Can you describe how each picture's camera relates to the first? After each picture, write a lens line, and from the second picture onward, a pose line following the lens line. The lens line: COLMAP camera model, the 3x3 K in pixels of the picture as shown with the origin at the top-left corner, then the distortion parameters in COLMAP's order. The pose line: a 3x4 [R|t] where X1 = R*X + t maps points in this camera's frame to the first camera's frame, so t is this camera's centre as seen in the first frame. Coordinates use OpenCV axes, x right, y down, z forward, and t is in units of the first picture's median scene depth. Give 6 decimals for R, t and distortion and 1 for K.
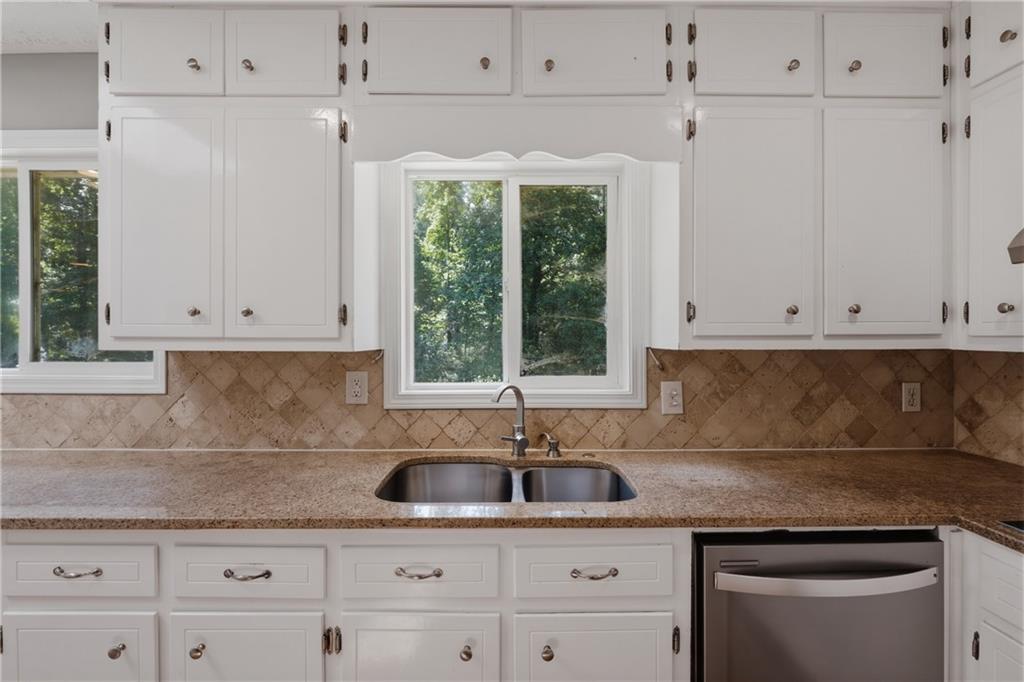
lens RADIAL K [[474.4, 0, 510.2], [0, 474.4, 337.8], [0, 0, 1]] dist [-0.008361, 0.001475]
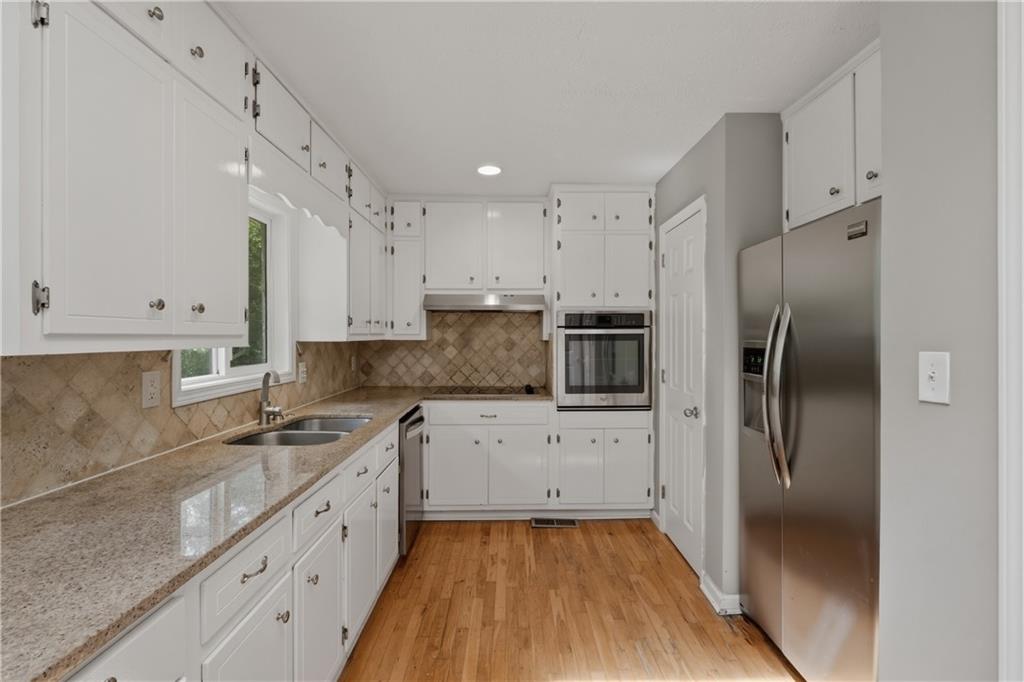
lens RADIAL K [[474.4, 0, 511.3], [0, 474.4, 335.7], [0, 0, 1]] dist [-0.008361, 0.001475]
pose [[-0.000402, -0.001452, 0.999999, -1.239175], [0.002232, 0.999996, 0.001453, 0.001723], [-0.999997, 0.002232, -0.000399, 0.301343]]
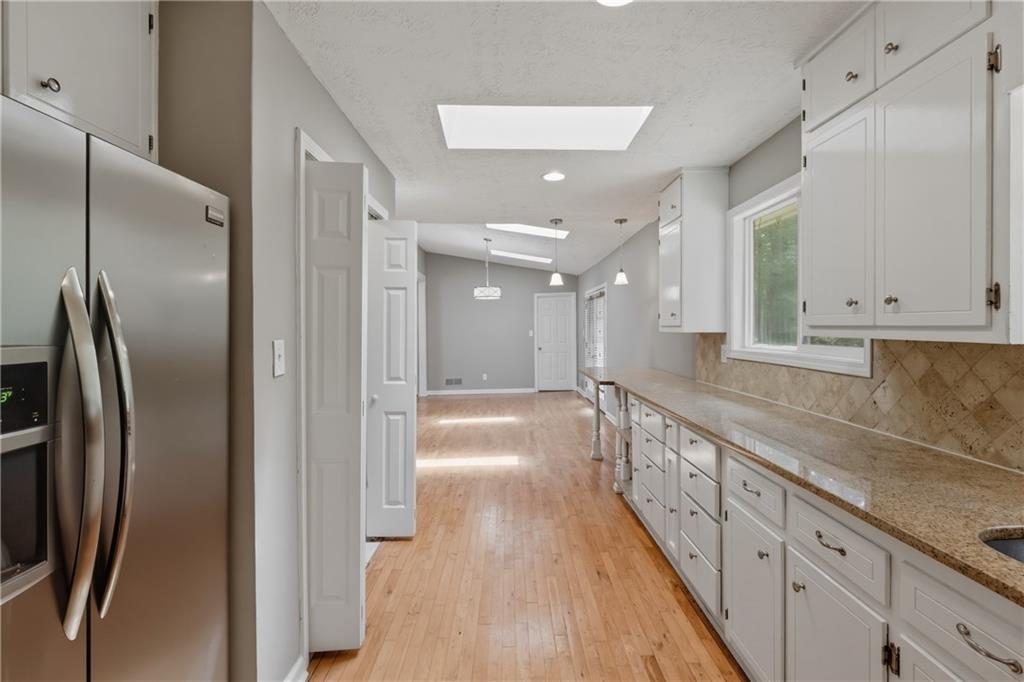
lens RADIAL K [[474.4, 0, 518.8], [0, 474.4, 327.2], [0, 0, 1]] dist [-0.008361, 0.001475]
pose [[0.015874, 0.001424, -0.999873, 0.341287], [0.000158, 0.999999, 0.001427, 0.000946], [0.999874, -0.000180, 0.015874, 0.174737]]
